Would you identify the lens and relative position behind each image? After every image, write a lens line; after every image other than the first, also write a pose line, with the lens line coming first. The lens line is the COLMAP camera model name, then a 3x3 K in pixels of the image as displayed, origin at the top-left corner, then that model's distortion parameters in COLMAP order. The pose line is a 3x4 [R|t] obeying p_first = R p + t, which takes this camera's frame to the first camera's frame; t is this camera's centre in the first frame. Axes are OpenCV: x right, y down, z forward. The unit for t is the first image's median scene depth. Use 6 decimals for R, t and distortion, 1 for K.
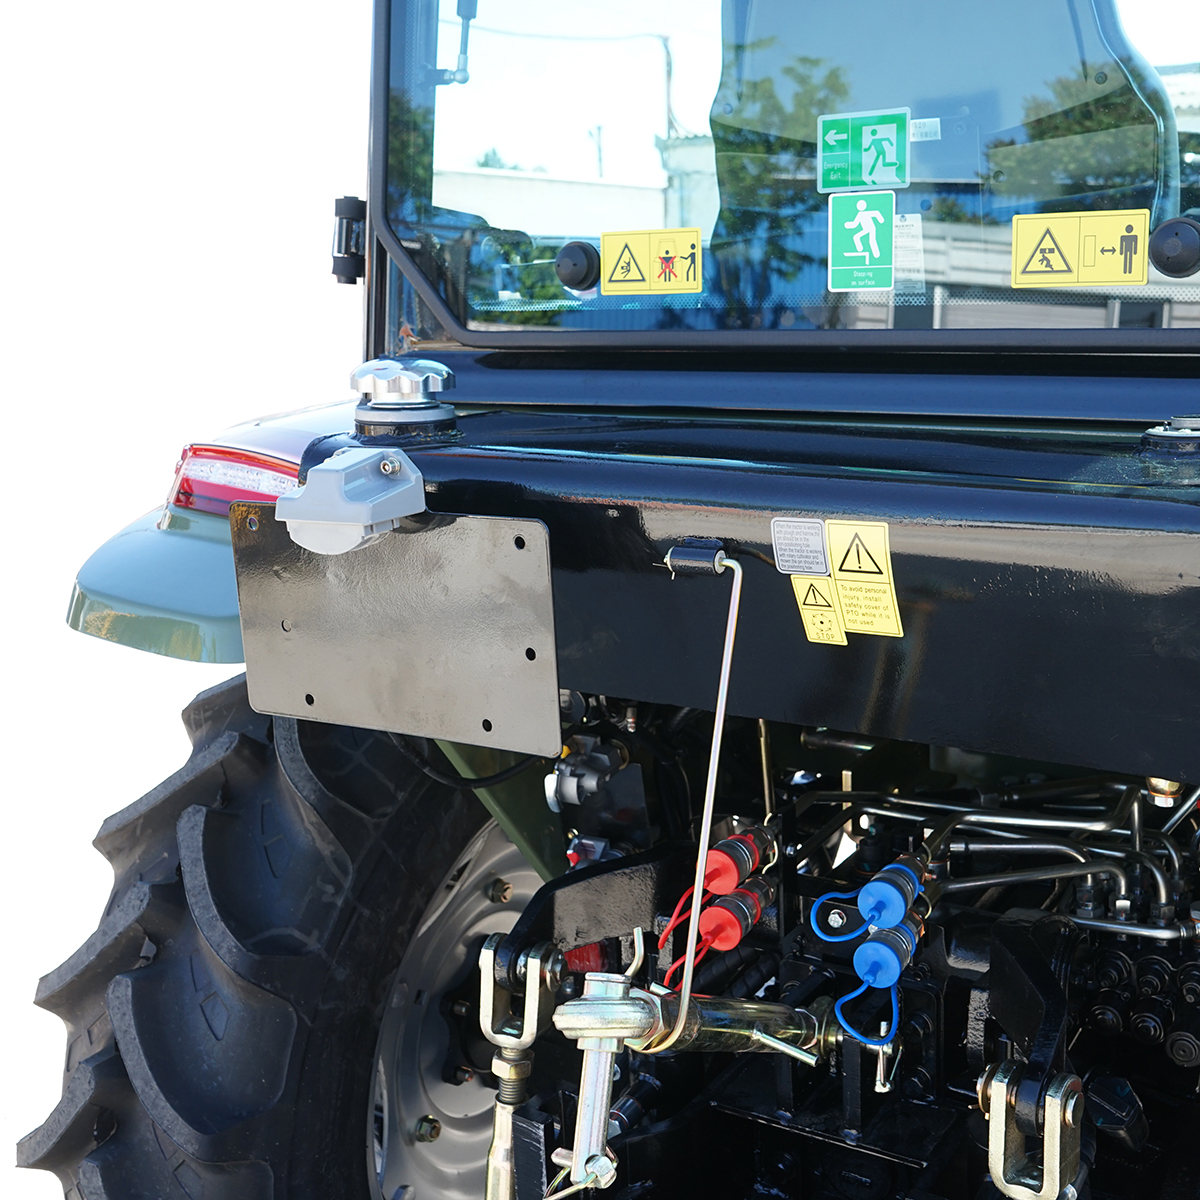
lens RADIAL K [[1391.8, 0, 803.4], [0, 1391.8, 599.3], [0, 0, 1]] dist [-0.002166, 0.015779]
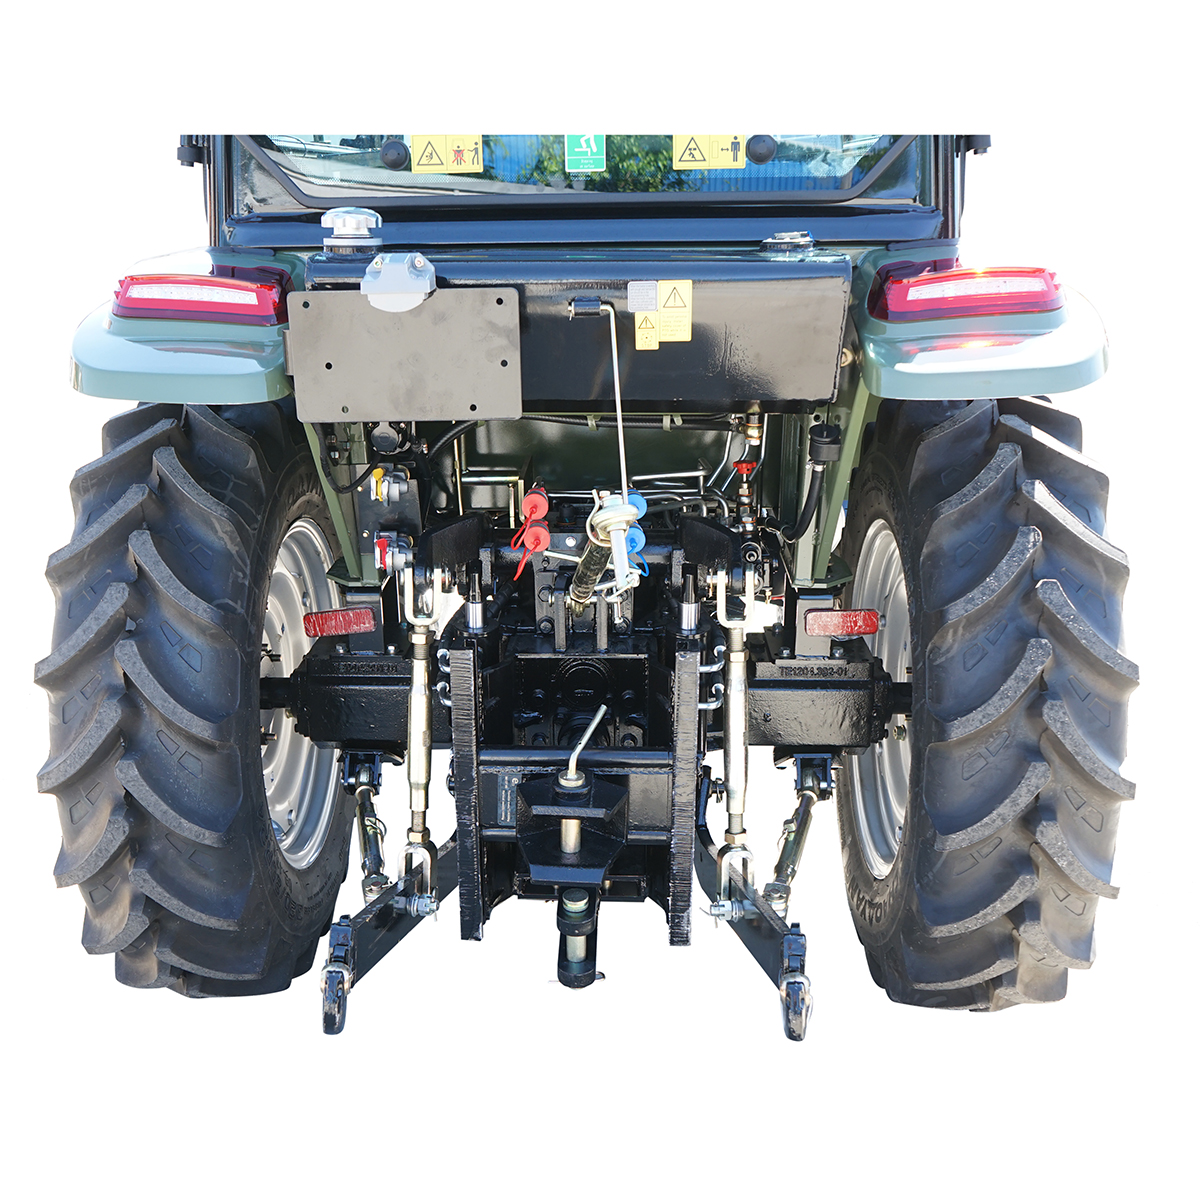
lens RADIAL K [[1244.2, 0, 581.7], [0, 1244.2, 648.9], [0, 0, 1]] dist [-0.011761, -0.018309]
pose [[0.904604, -0.139007, 0.402949, -0.646222], [0.090750, 0.986464, 0.136574, 0.155577], [-0.416480, -0.086978, 0.904975, -0.465094]]
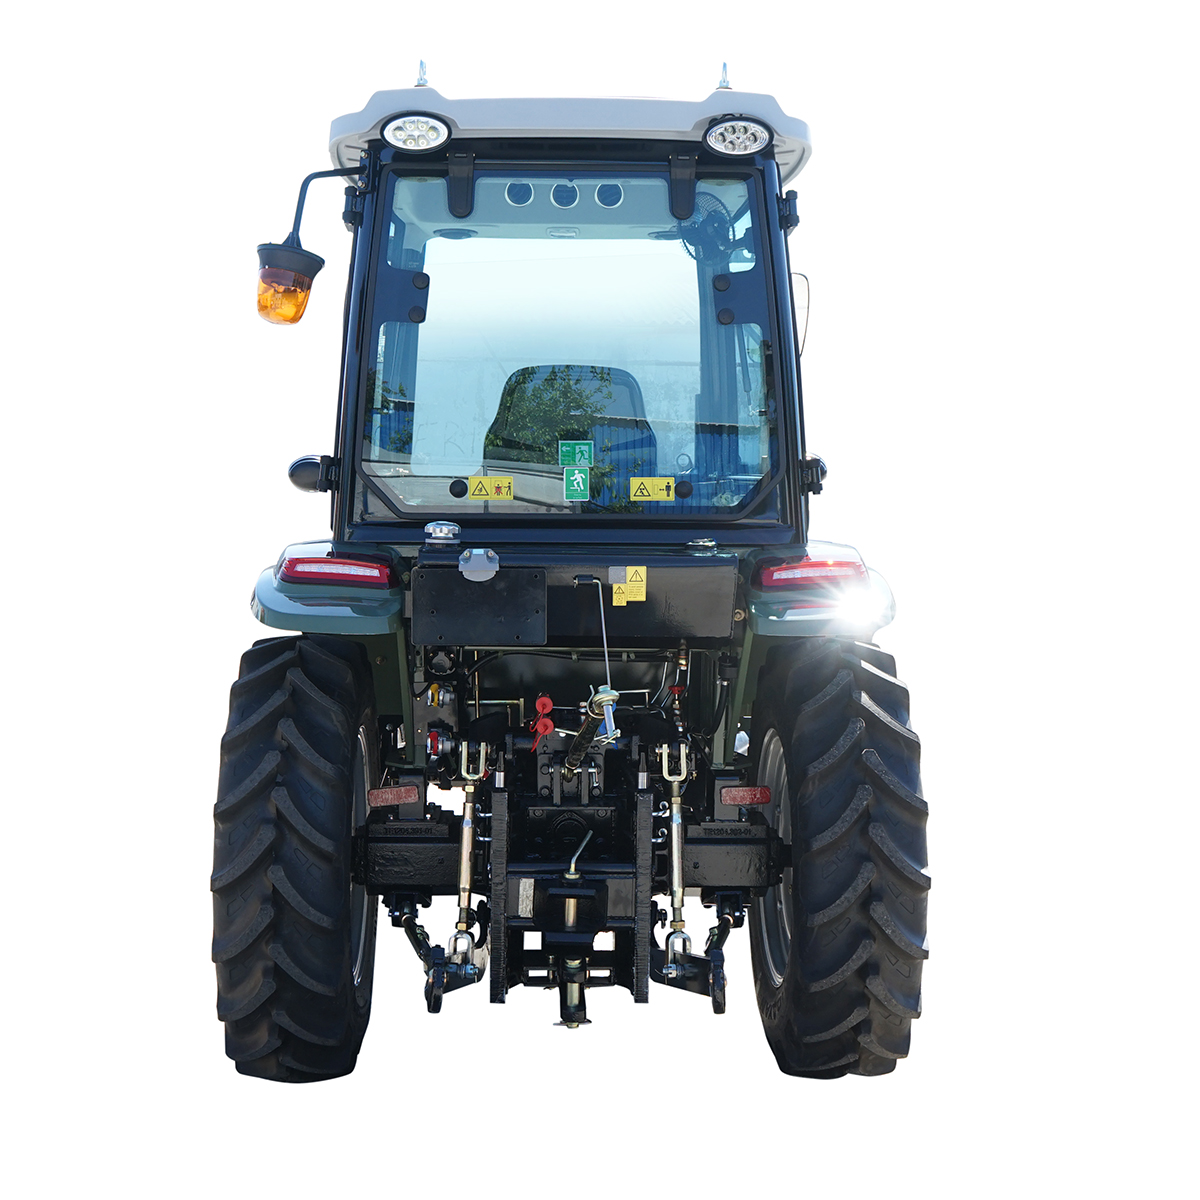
lens RADIAL K [[1577.2, 0, 574.5], [0, 1577.2, 619.3], [0, 0, 1]] dist [-0.007999, -0.083741]
pose [[0.869978, -0.022824, 0.492562, -1.482459], [0.087472, 0.990228, -0.108611, 0.355652], [-0.485270, 0.137575, 0.863474, -1.684998]]
